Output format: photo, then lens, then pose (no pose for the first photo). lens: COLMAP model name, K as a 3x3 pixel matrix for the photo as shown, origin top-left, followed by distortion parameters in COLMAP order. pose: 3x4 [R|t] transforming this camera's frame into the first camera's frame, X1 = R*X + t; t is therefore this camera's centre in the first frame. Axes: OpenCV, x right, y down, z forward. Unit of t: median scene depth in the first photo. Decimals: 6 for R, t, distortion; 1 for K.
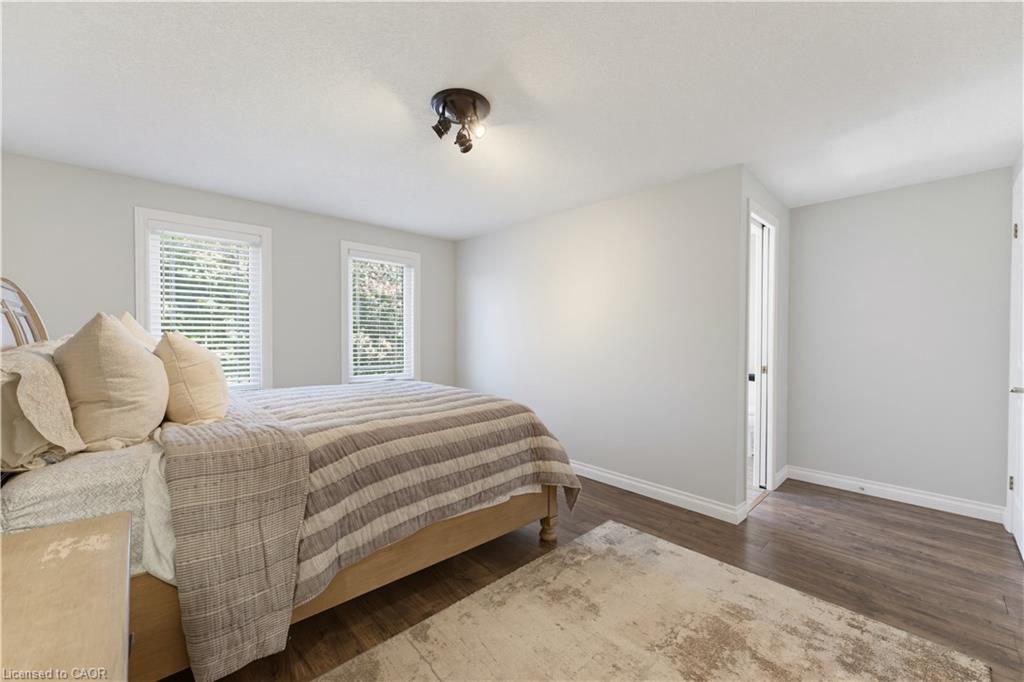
lens RADIAL K [[403.5, 0, 512.1], [0, 403.5, 344.3], [0, 0, 1]] dist [-0.002265, -0.000198]
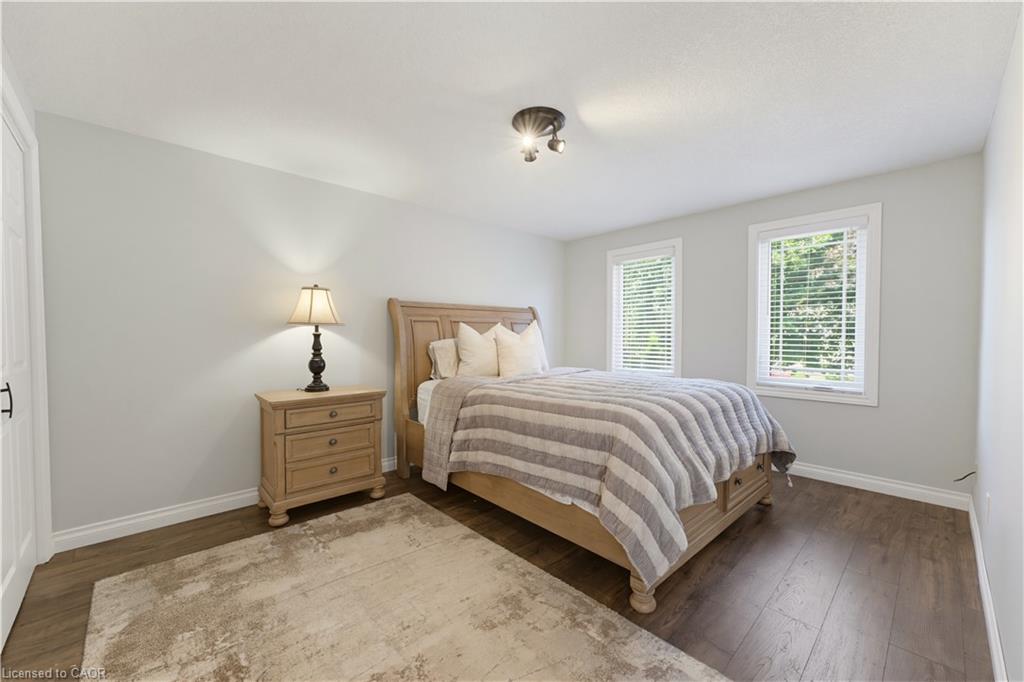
lens RADIAL K [[403.5, 0, 512.1], [0, 403.5, 344.3], [0, 0, 1]] dist [-0.002265, -0.000198]
pose [[-0.001081, 0.019192, -0.999815, 0.989954], [-0.012469, 0.999738, 0.019204, 0.000177], [0.999922, 0.012488, -0.000841, 0.940829]]
